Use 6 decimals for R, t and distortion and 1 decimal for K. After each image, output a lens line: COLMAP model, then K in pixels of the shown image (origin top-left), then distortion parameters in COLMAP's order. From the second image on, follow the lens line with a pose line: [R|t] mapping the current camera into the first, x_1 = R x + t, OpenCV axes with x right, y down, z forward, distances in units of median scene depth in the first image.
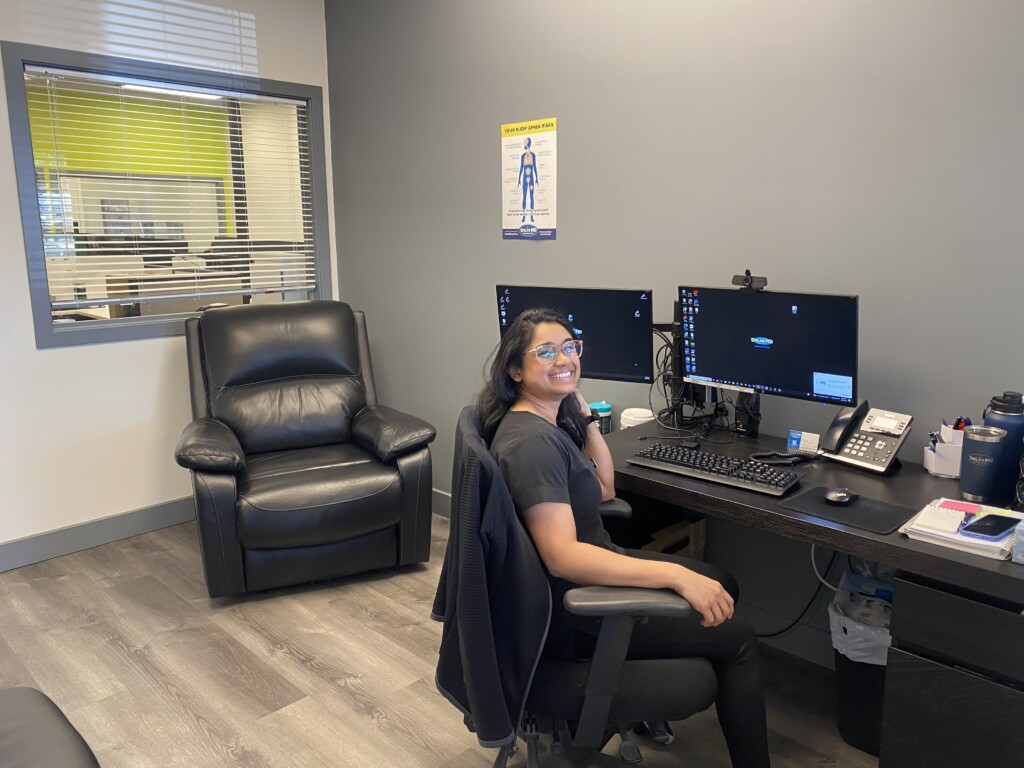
lens RADIAL K [[778.0, 0, 517.7], [0, 778.0, 391.0], [0, 0, 1]] dist [0.014902, -0.002303]
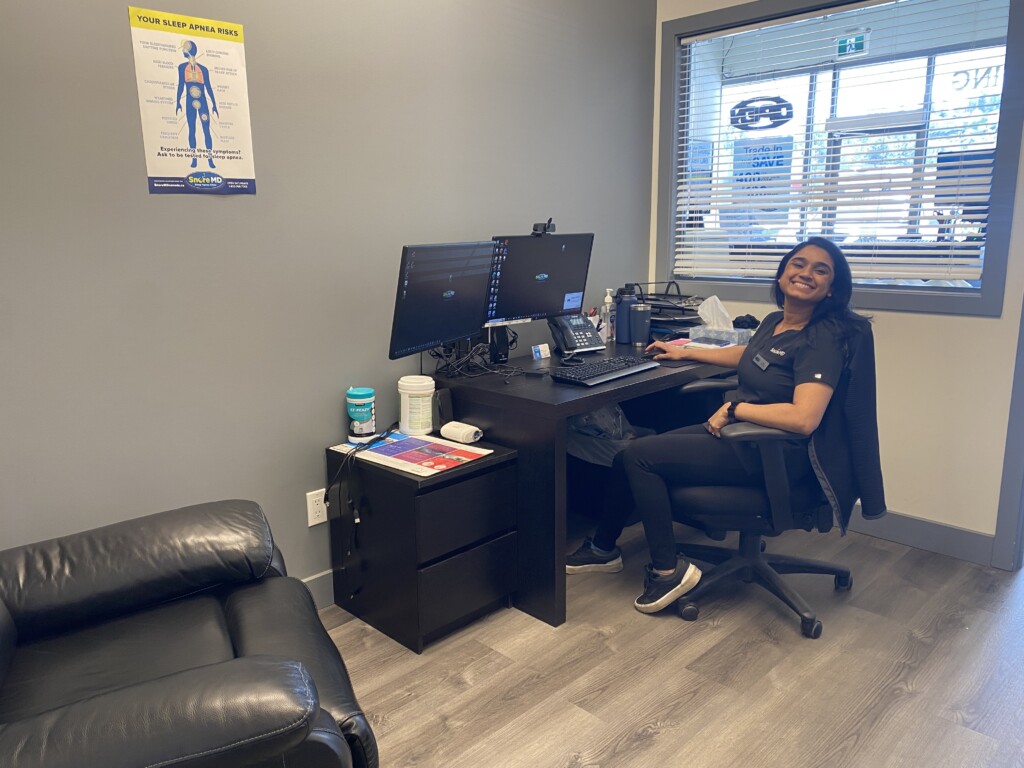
lens RADIAL K [[778.0, 0, 517.4], [0, 778.0, 376.1], [0, 0, 1]] dist [0.014902, -0.002303]
pose [[0.028004, -0.209450, 0.977418, -0.693432], [0.204515, 0.958319, 0.199498, -0.124757], [-0.978463, 0.194310, 0.069673, 0.730845]]
